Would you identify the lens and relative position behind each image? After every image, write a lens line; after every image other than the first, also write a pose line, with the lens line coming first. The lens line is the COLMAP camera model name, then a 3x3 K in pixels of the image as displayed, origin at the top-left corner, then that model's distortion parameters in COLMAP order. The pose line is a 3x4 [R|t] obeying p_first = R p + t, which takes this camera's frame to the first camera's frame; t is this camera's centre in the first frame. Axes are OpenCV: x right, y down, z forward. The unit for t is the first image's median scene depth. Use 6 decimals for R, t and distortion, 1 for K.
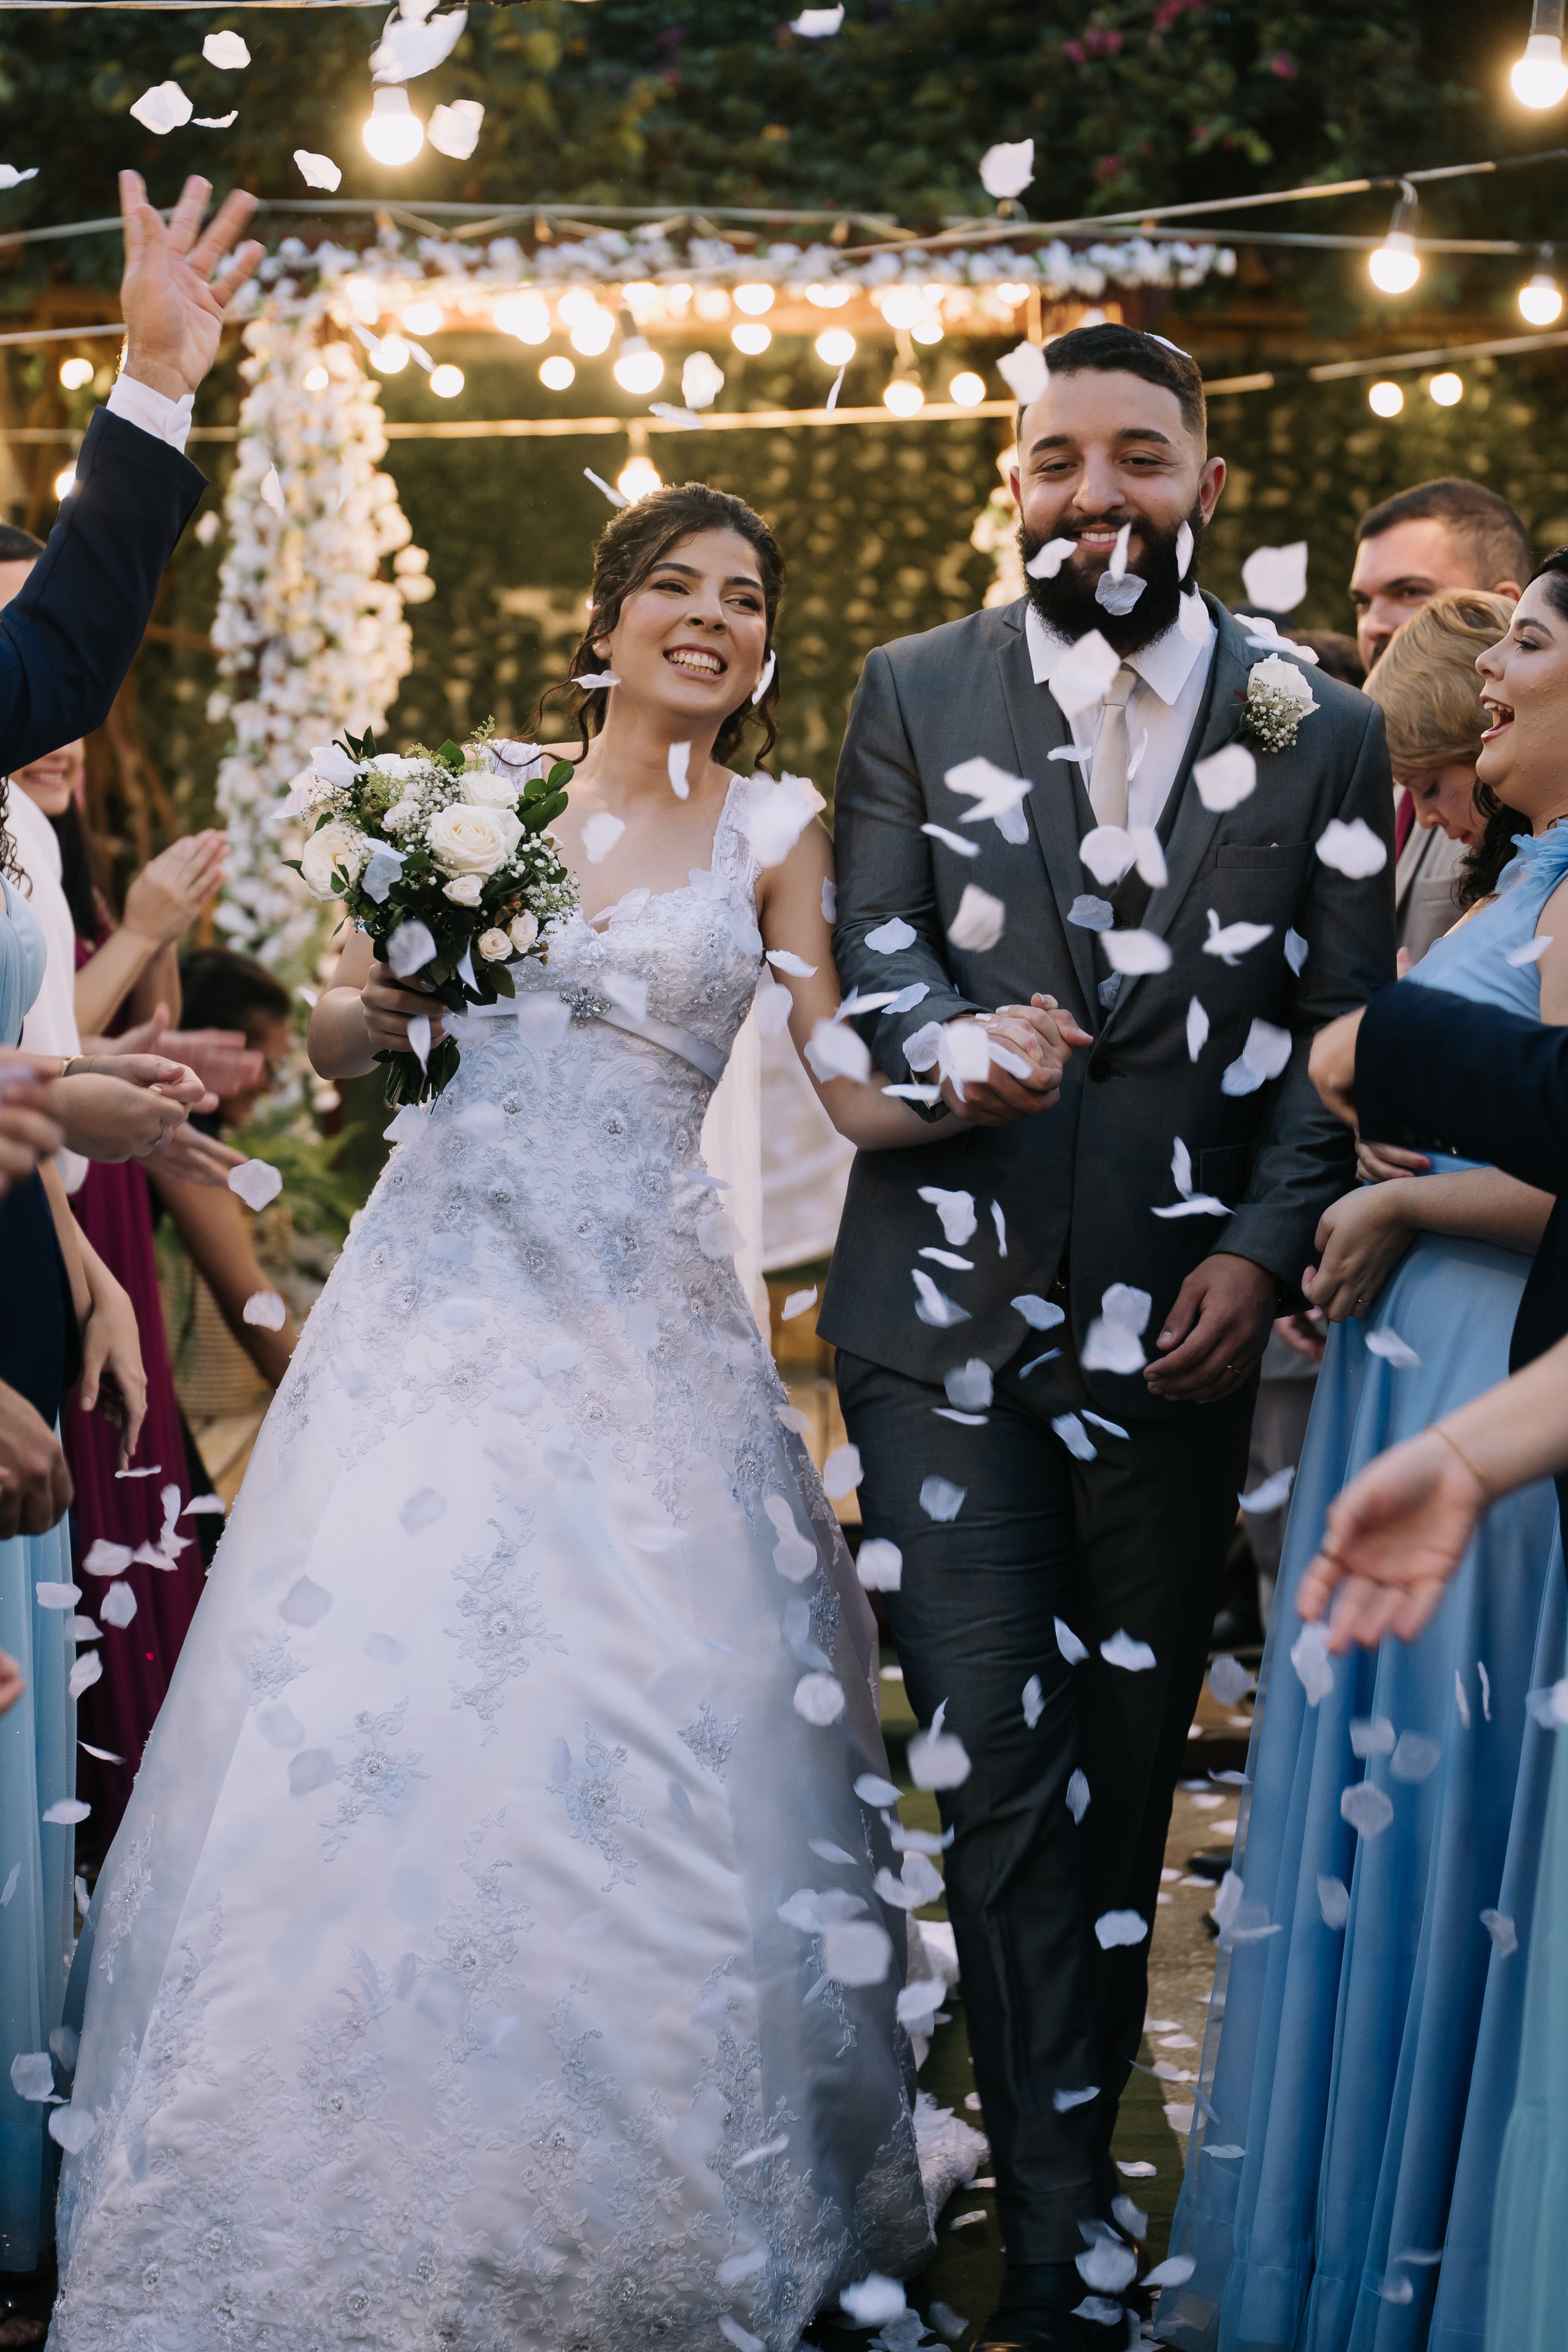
lens RADIAL K [[4560.4, 0, 804.7], [0, 4560.4, 1165.9], [0, 0, 1]] dist [0.022670, 0.000000]
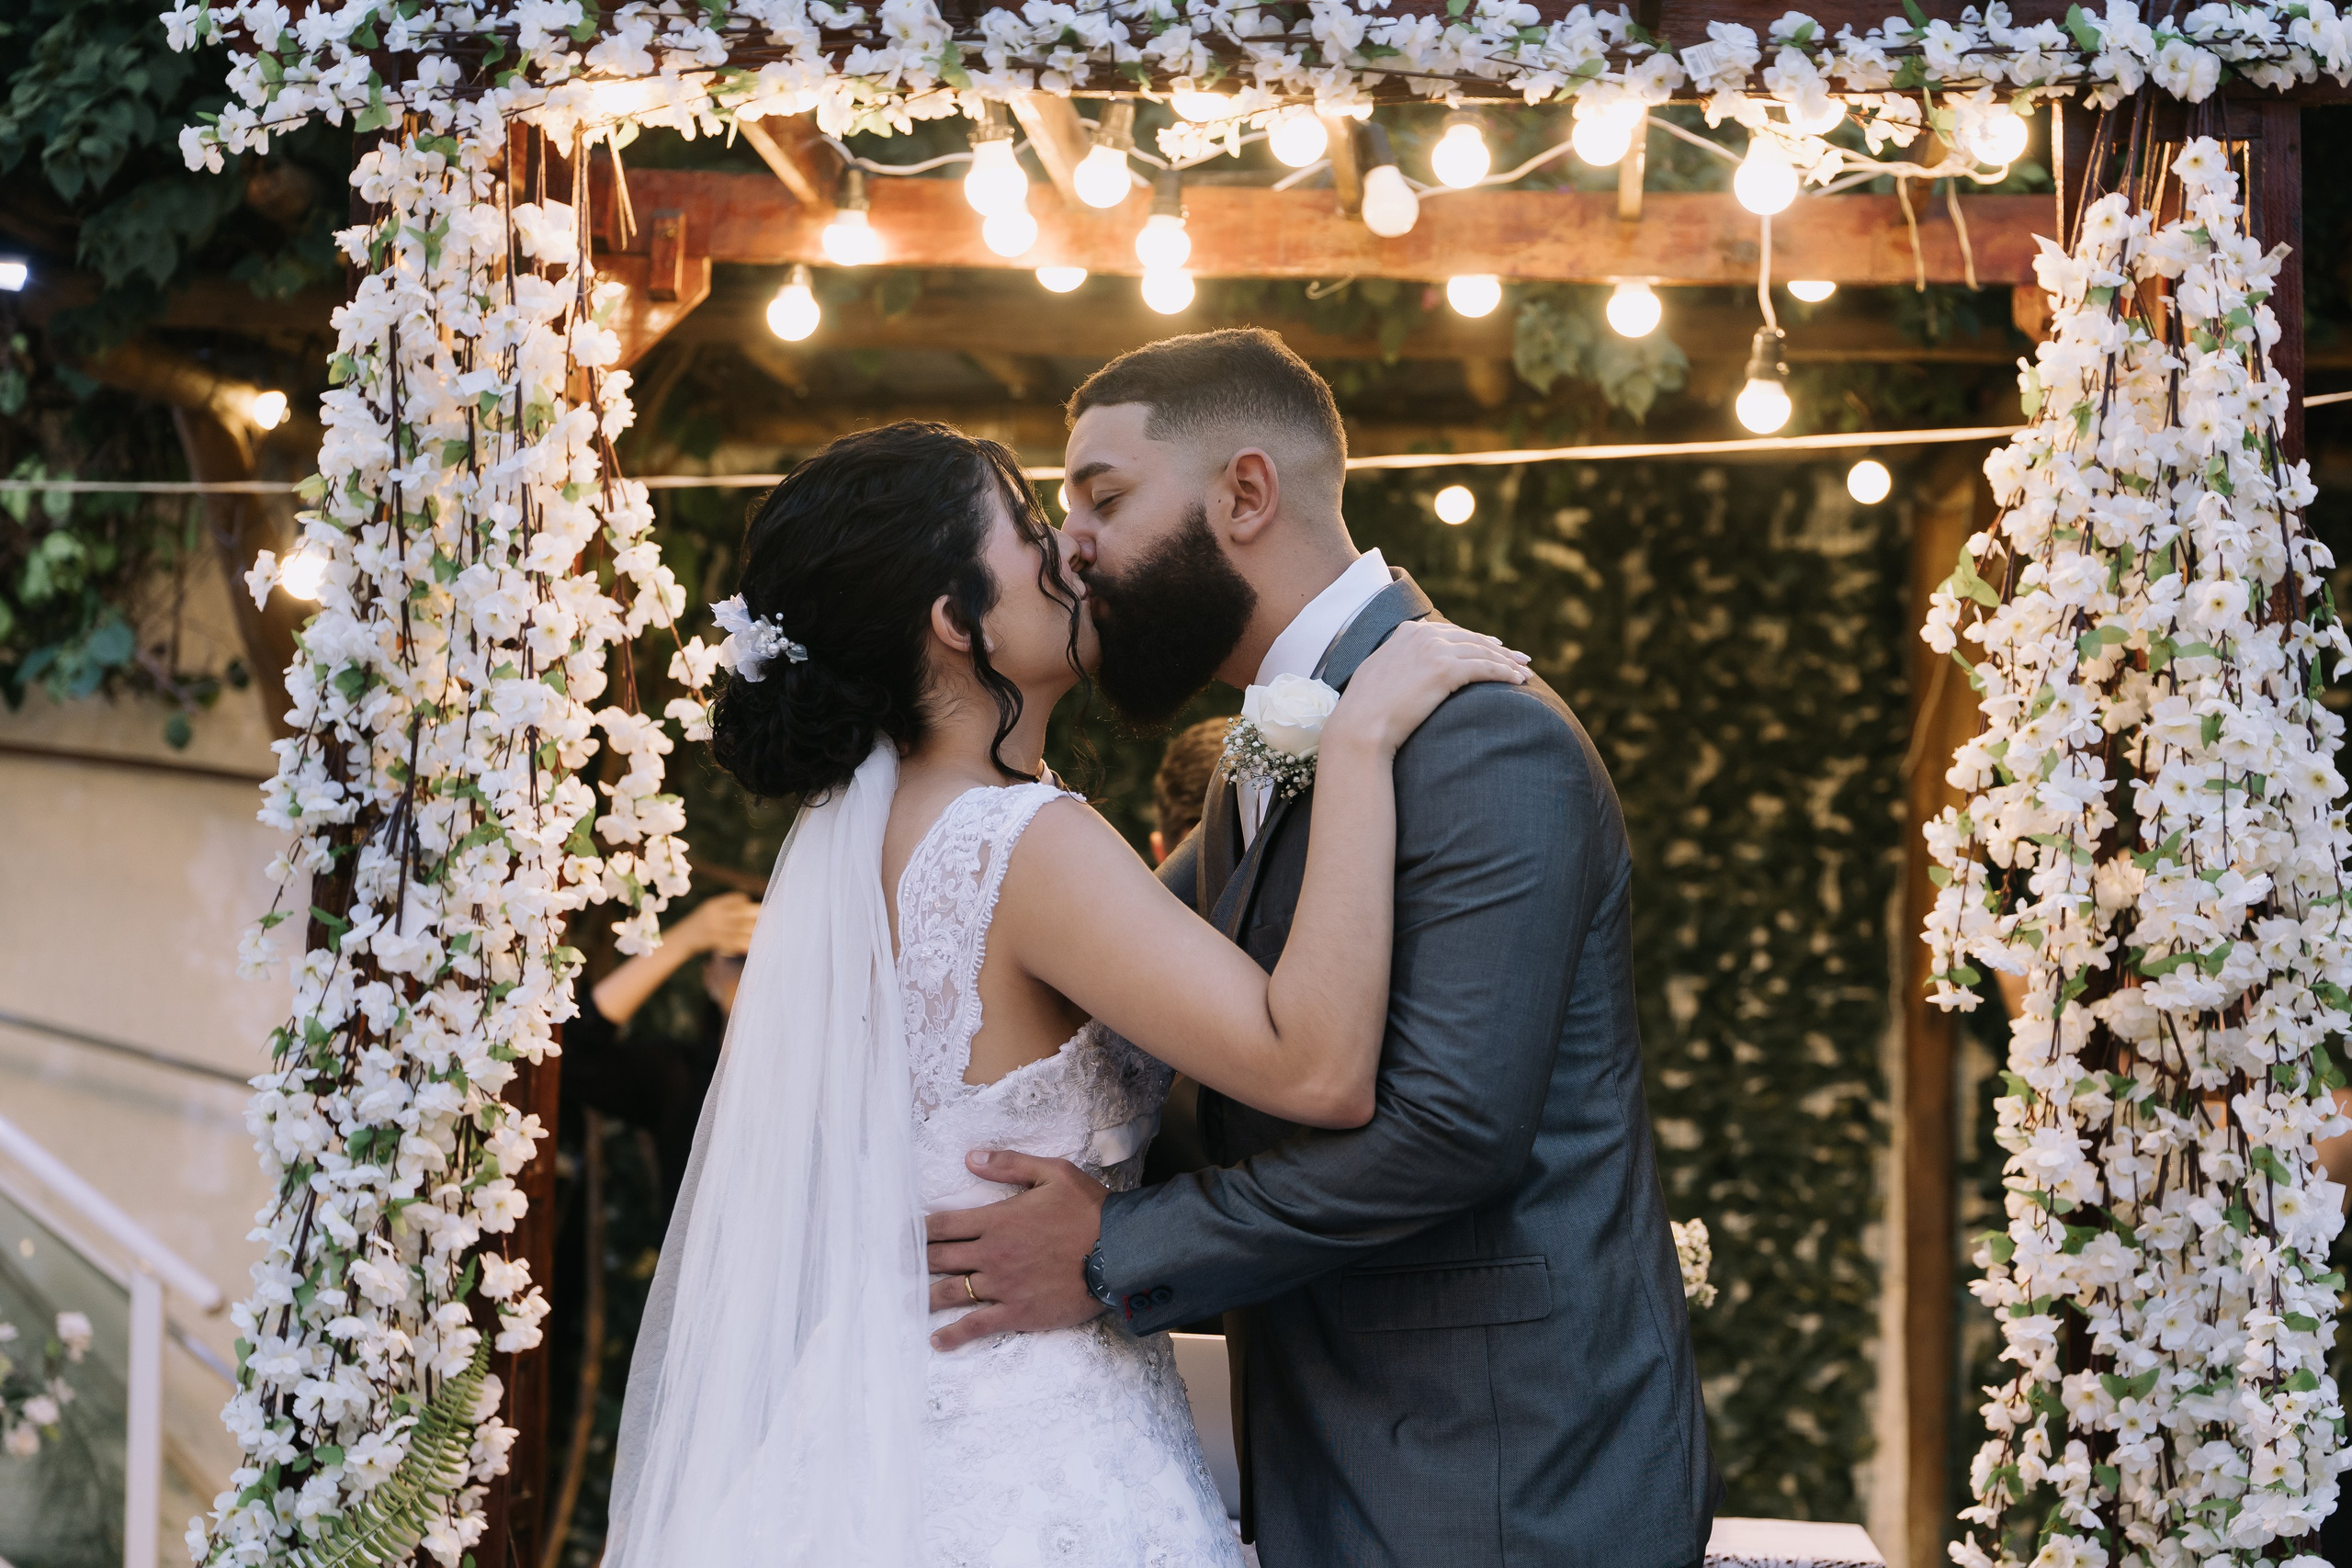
lens RADIAL K [[3926.3, 0, 1159.5], [0, 3926.3, 807.2], [0, 0, 1]] dist [0.009639, 0.000000]
pose [[0.991312, 0.026101, -0.128917, 0.013596], [-0.044596, 0.988756, -0.142732, -0.062026], [0.123742, 0.147241, 0.981330, 0.610527]]
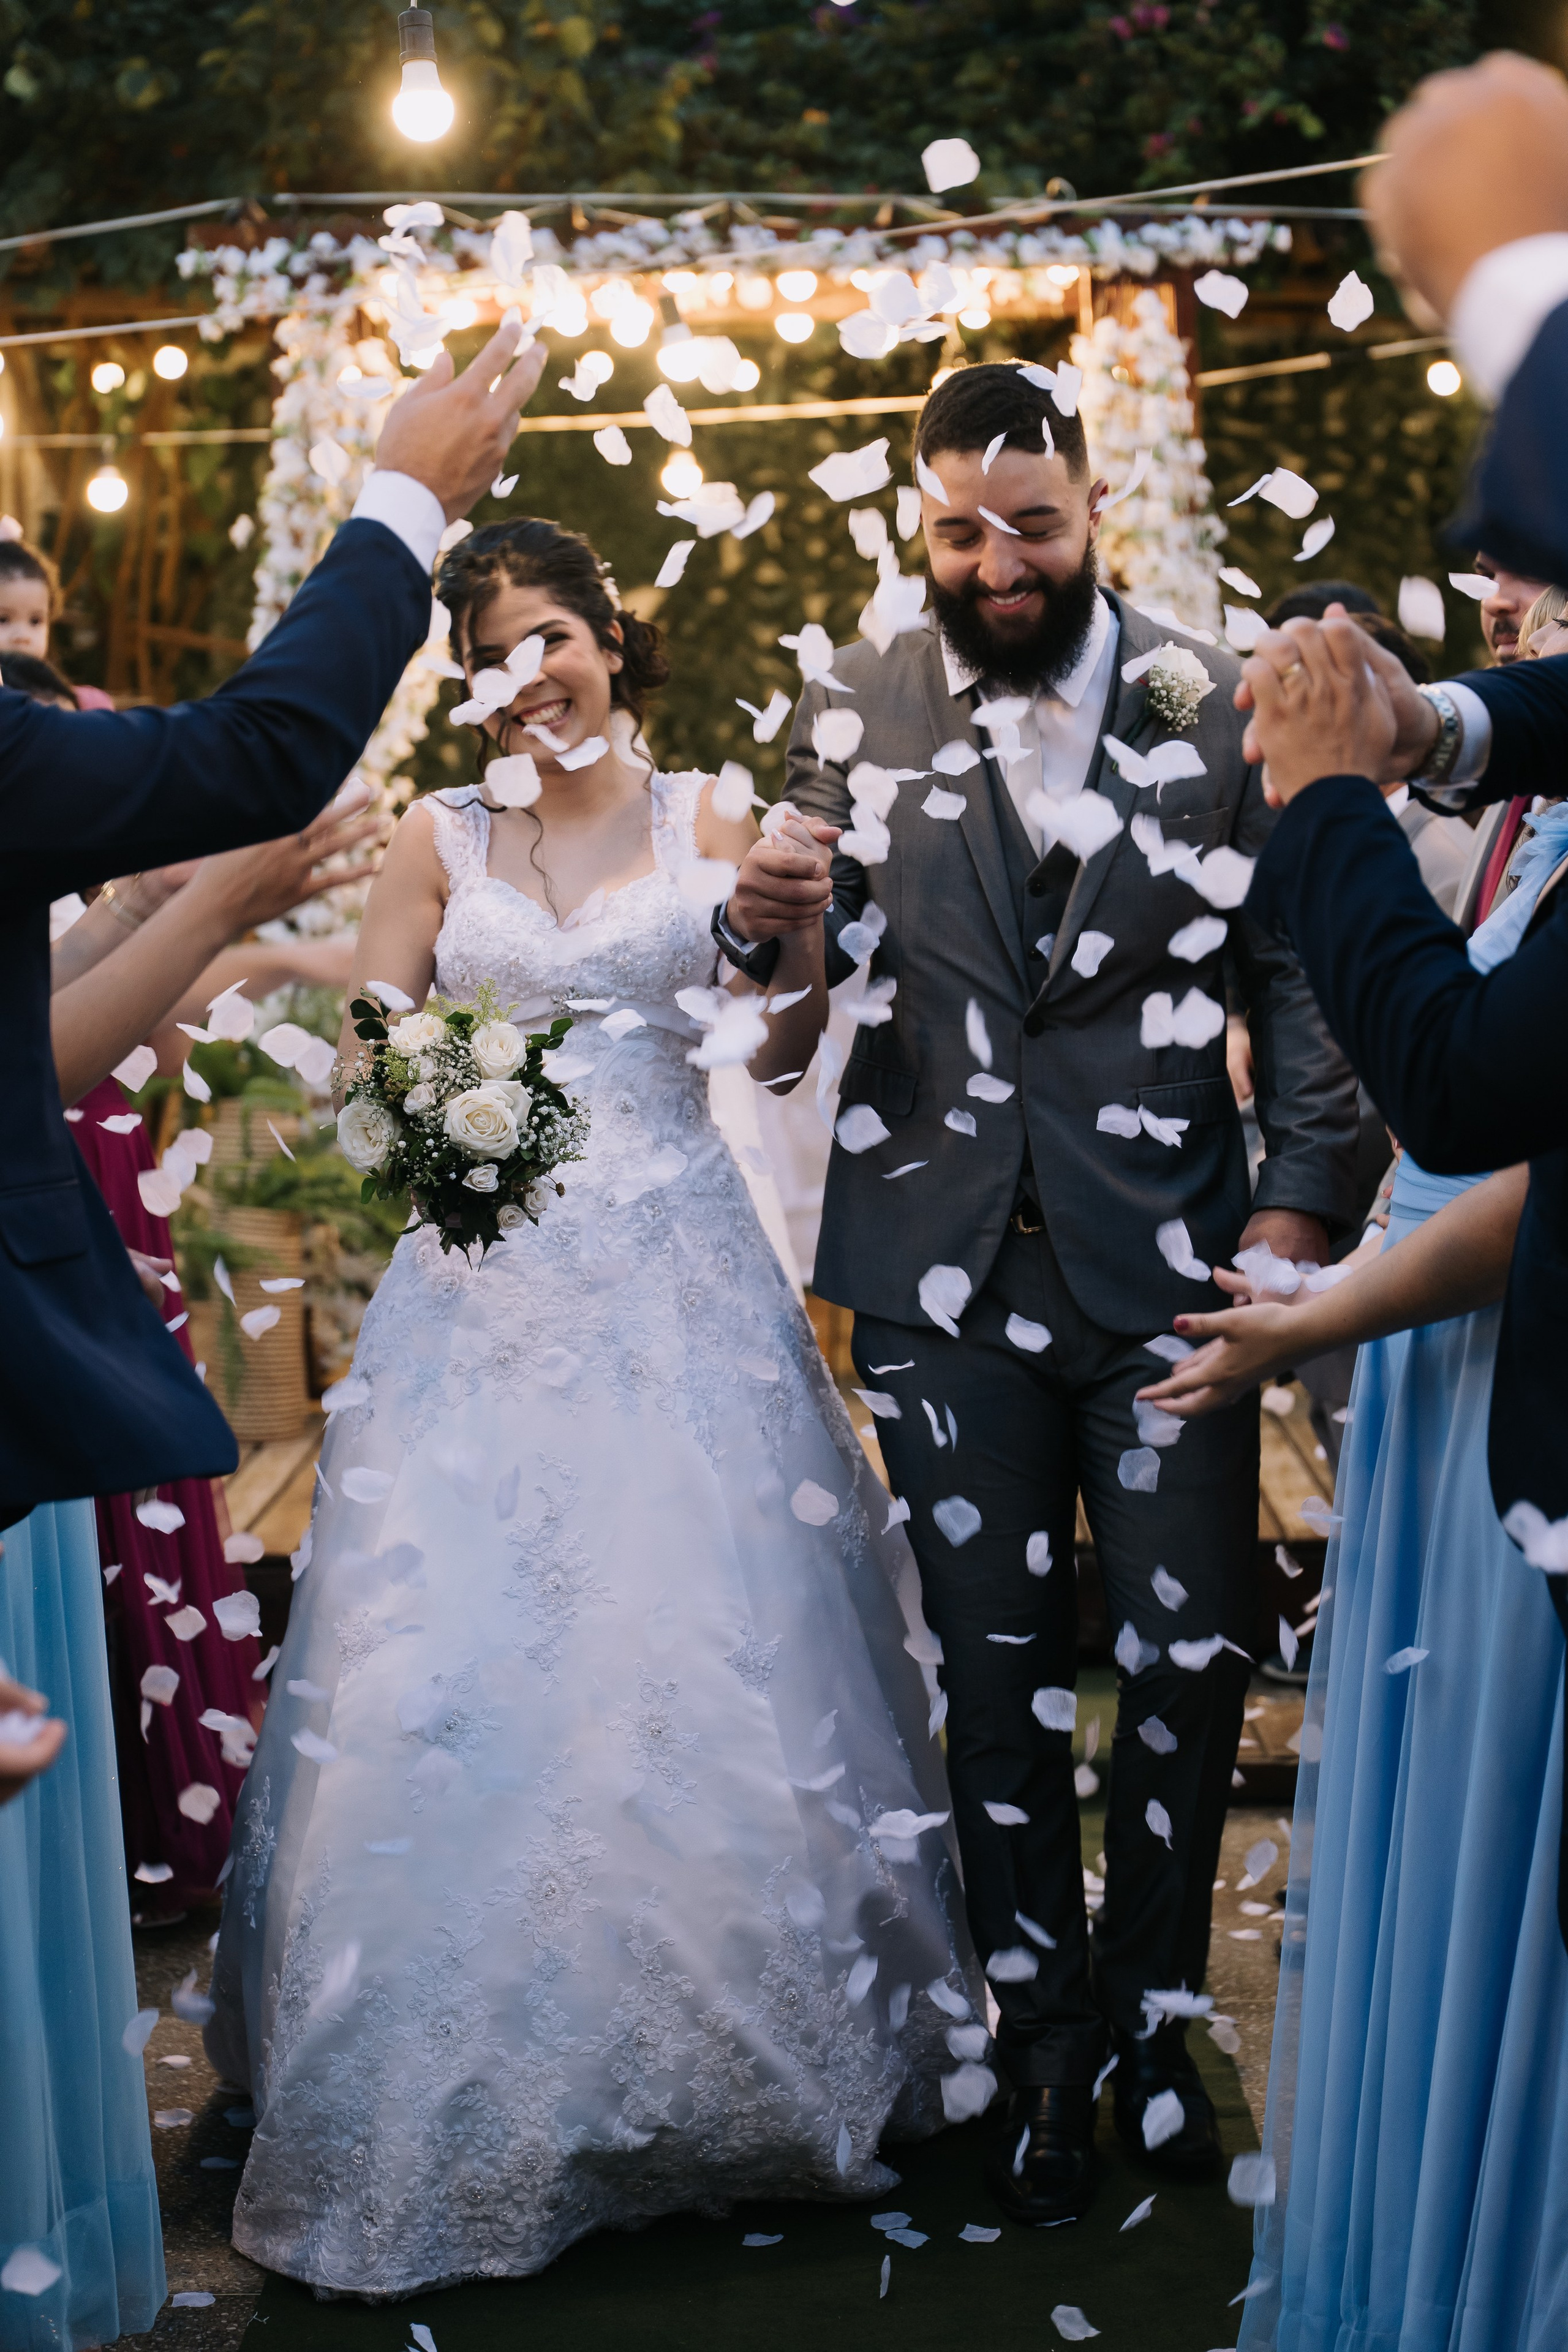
lens RADIAL K [[4560.4, 0, 792.7], [0, 4560.4, 1184.8], [0, 0, 1]] dist [0.022670, 0.000000]
pose [[0.999774, -0.016127, -0.013870, -0.001629], [0.016193, 0.999858, 0.004636, -0.002538], [0.013793, -0.004860, 0.999893, 0.024510]]
